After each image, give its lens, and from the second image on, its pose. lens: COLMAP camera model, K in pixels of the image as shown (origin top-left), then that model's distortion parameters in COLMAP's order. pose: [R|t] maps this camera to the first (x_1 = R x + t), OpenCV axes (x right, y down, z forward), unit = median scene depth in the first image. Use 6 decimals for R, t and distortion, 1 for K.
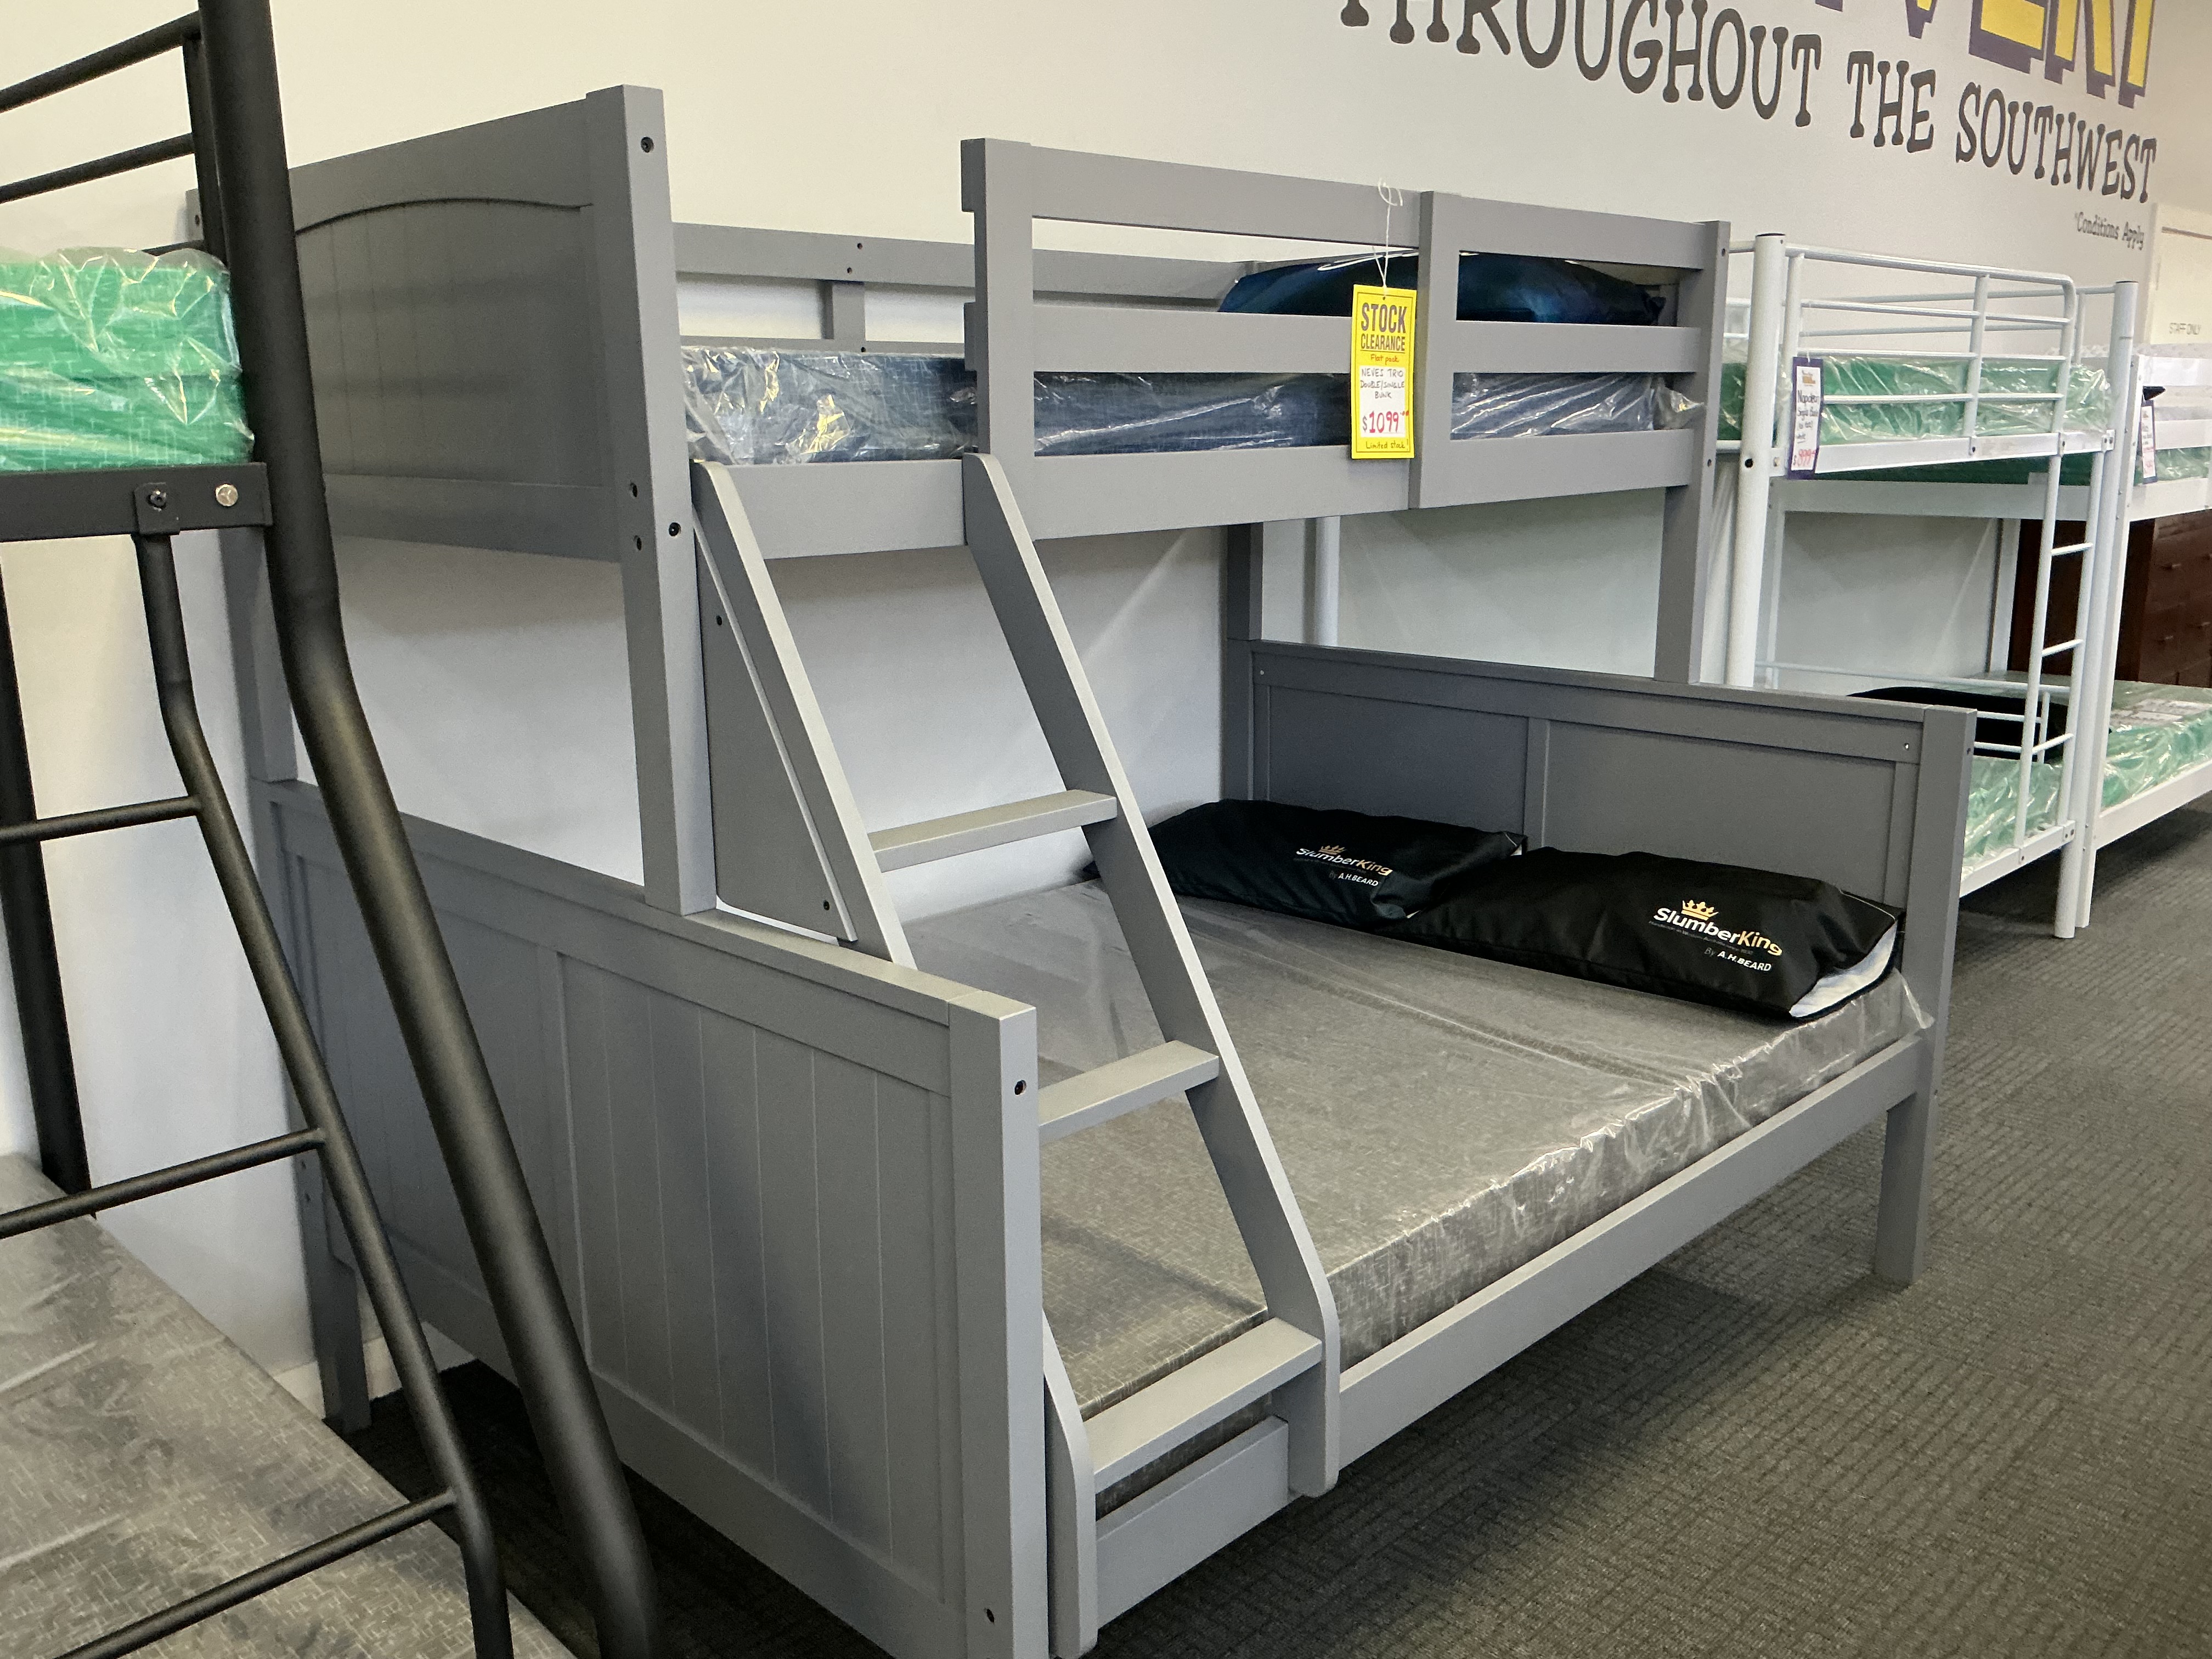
lens RADIAL K [[1871.3, 0, 1106.0], [0, 1871.3, 829.5], [0, 0, 1]] dist [0.091389, -0.190442]
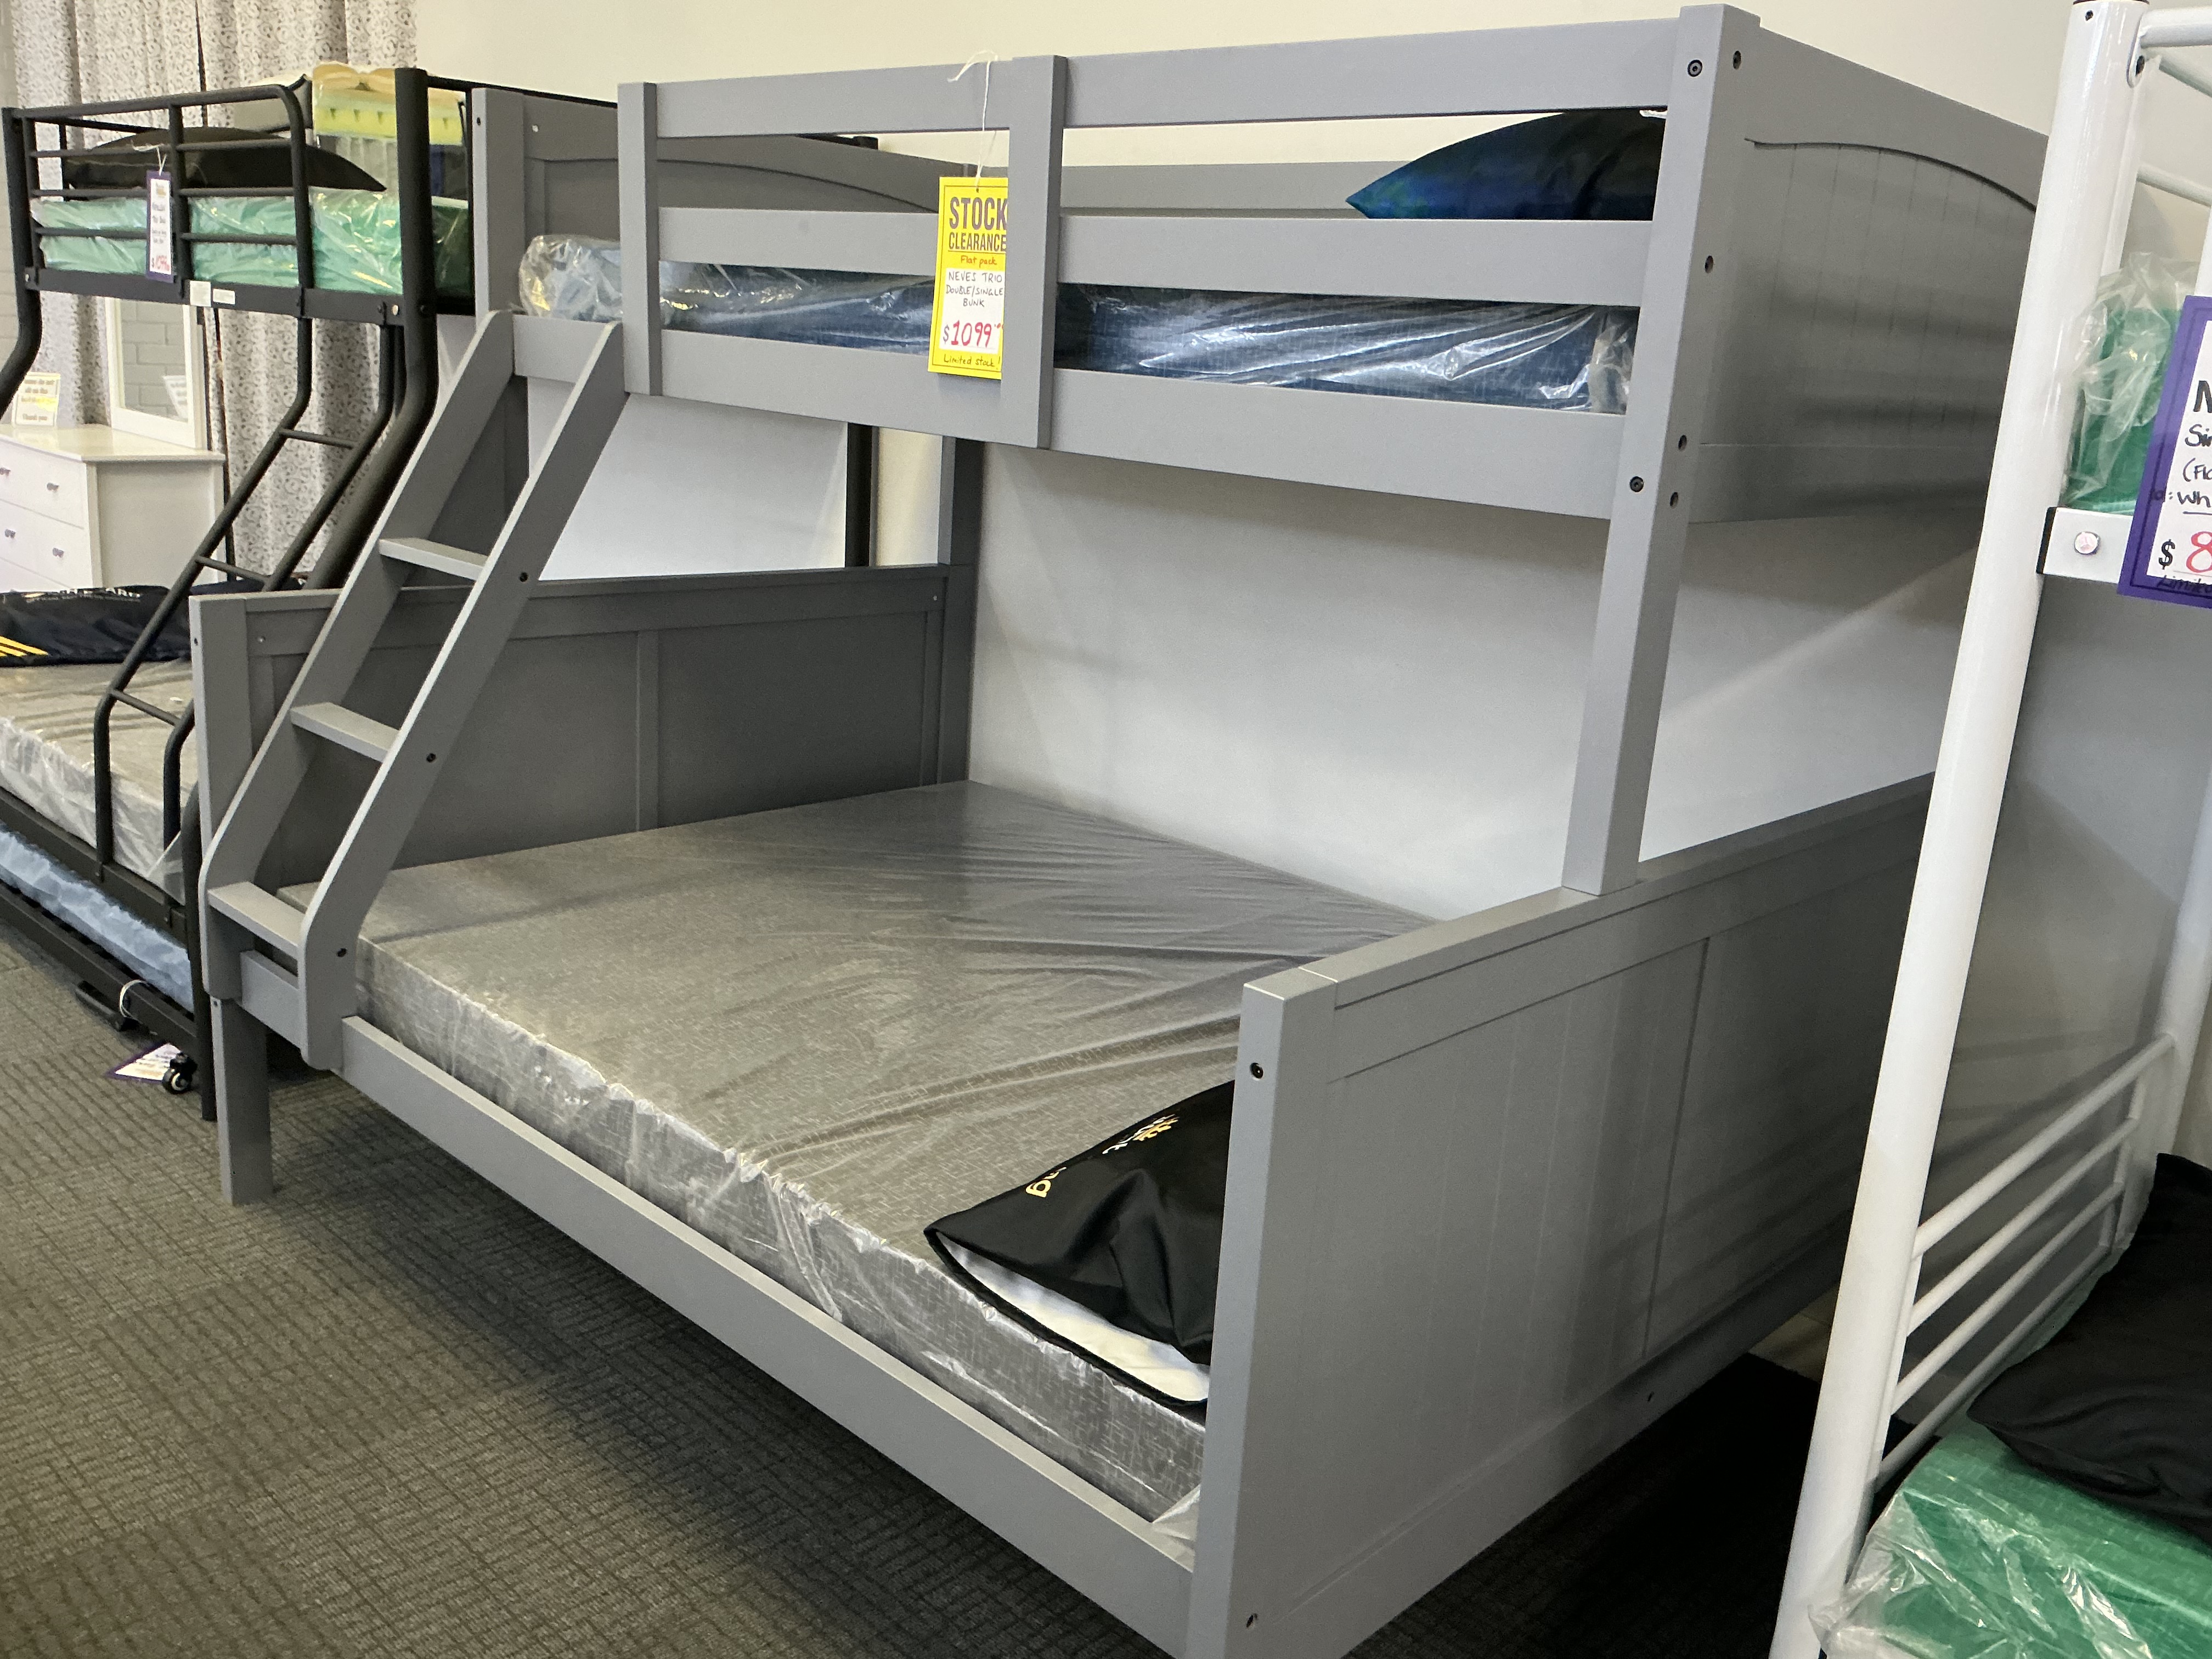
lens RADIAL K [[1871.3, 0, 1106.0], [0, 1871.3, 829.5], [0, 0, 1]] dist [0.091389, -0.190442]
pose [[0.008591, 0.271638, -0.962361, 1.055202], [-0.285897, 0.922891, 0.257944, -0.248286], [0.958222, 0.272920, 0.085589, 1.050650]]
